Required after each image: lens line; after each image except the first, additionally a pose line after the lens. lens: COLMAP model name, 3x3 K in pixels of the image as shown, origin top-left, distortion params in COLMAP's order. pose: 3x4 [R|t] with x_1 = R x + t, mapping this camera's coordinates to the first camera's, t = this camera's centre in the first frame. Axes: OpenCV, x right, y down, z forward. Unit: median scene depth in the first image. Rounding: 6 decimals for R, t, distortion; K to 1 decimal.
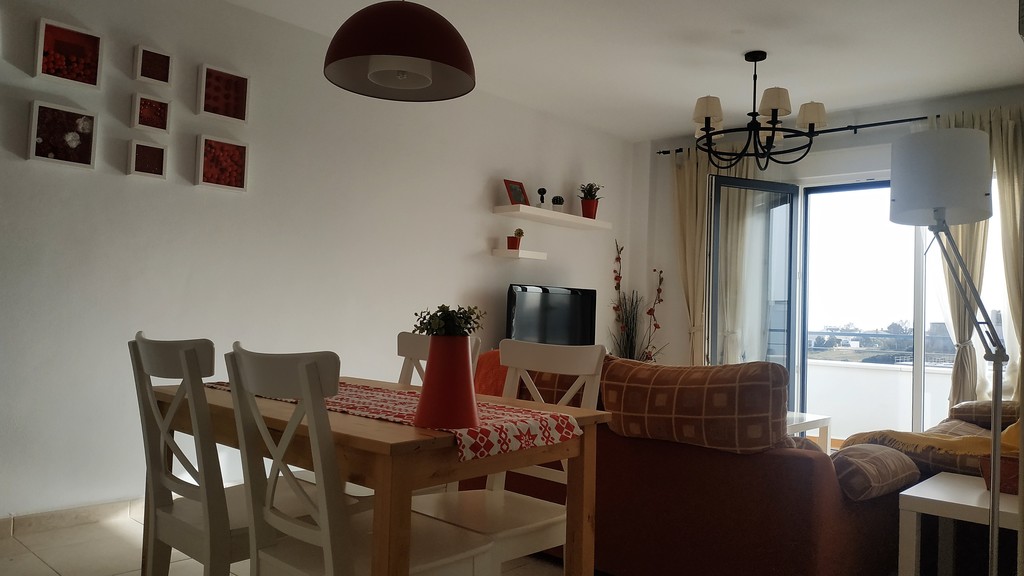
lens RADIAL K [[736.7, 0, 512.0], [0, 736.7, 288.0], [0, 0, 1]] dist [0.041718, -0.073881]
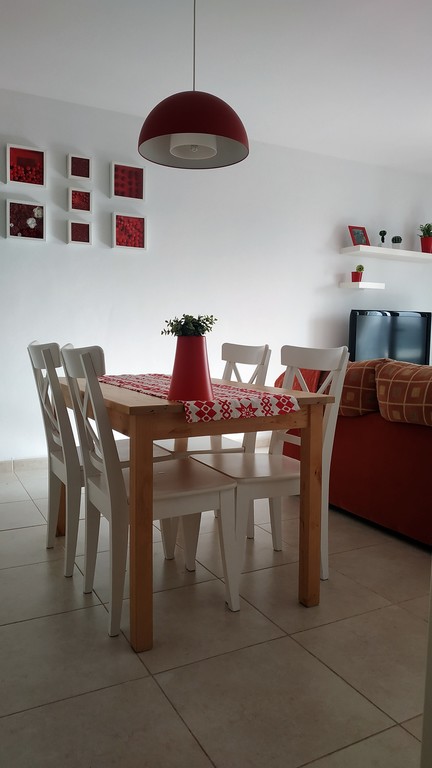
lens RADIAL K [[552.5, 0, 216.0], [0, 552.5, 384.0], [0, 0, 1]] dist [0.041718, -0.073881]
pose [[0.939457, 0.007031, -0.342595, 0.165817], [0.030780, 0.994016, 0.104806, 0.023682], [0.341282, -0.109006, 0.933619, 0.012532]]
